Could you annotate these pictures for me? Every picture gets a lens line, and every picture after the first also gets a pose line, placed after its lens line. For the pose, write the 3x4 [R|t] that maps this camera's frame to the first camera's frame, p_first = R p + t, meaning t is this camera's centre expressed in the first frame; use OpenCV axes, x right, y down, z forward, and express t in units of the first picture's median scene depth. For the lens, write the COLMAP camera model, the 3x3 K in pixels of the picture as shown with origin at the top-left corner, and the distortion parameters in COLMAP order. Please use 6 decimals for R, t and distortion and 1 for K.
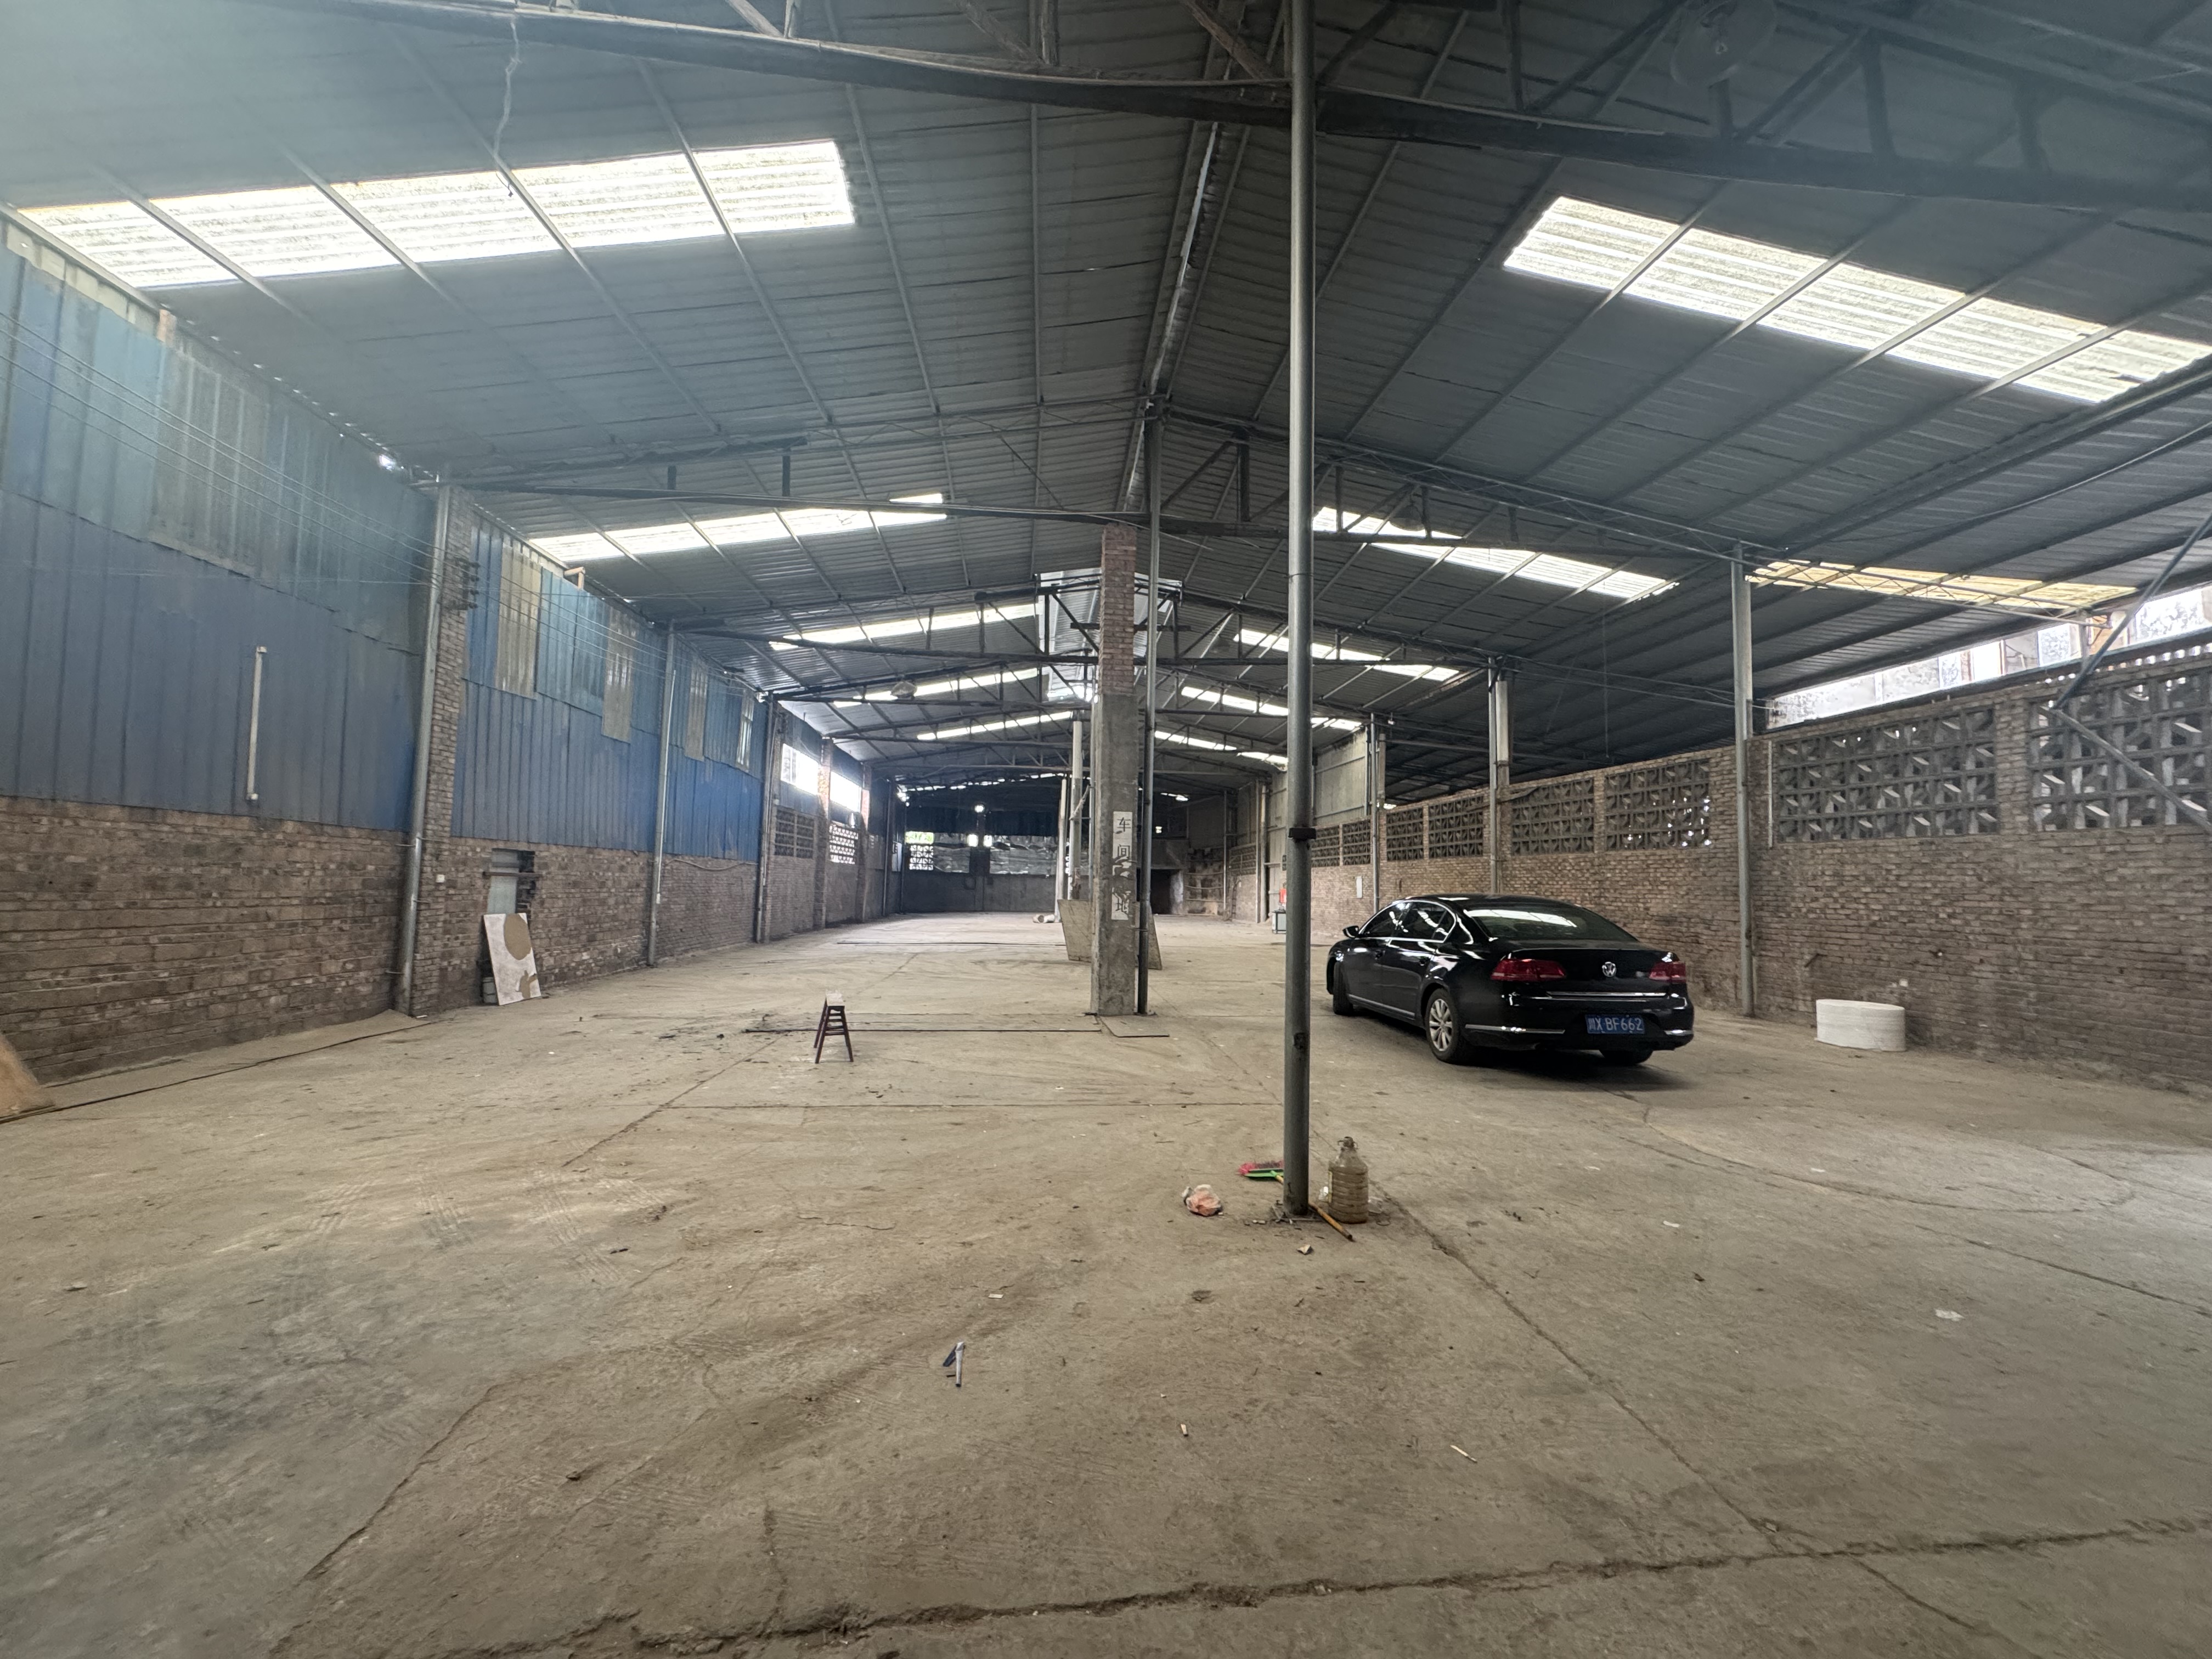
lens RADIAL K [[887.3, 0, 1106.4], [0, 887.3, 820.6], [0, 0, 1]] dist [0.000295, -0.000177]
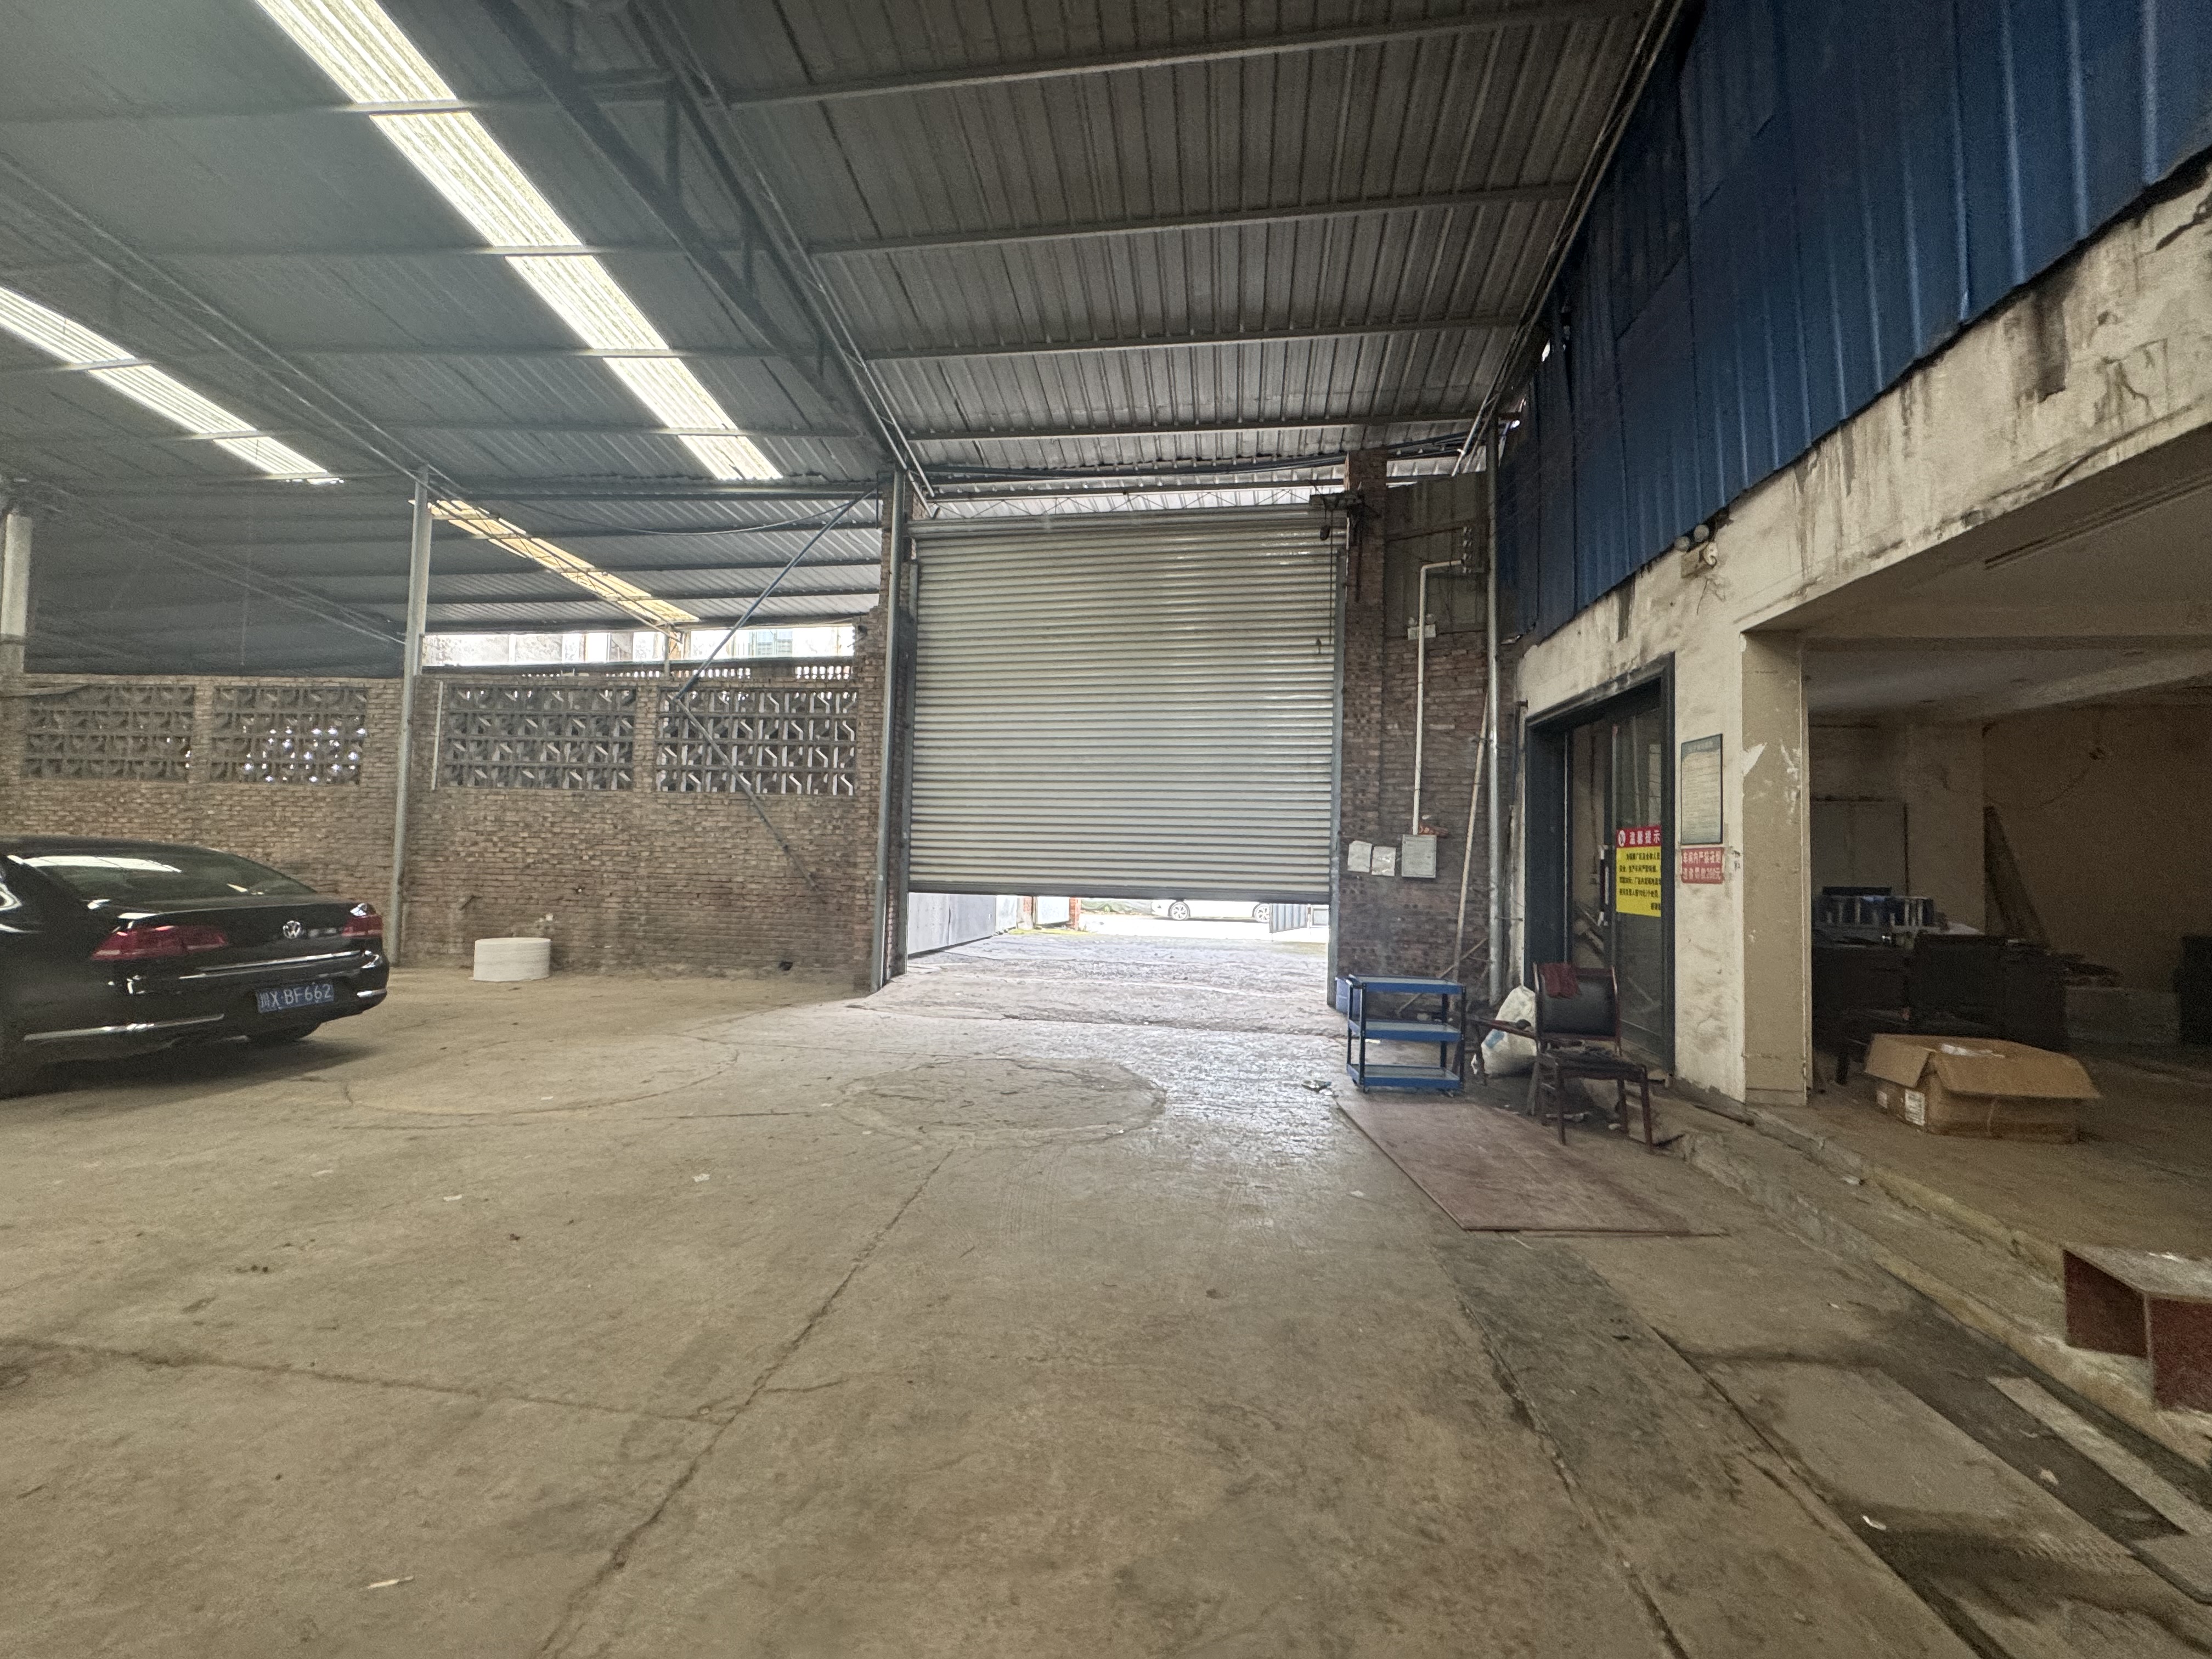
lens RADIAL K [[887.3, 0, 1106.4], [0, 887.3, 820.6], [0, 0, 1]] dist [0.000295, -0.000177]
pose [[0.201059, 0.025476, 0.979248, -0.069274], [-0.088733, 0.996026, -0.007693, 0.006199], [-0.975552, -0.085345, 0.202520, 0.093617]]
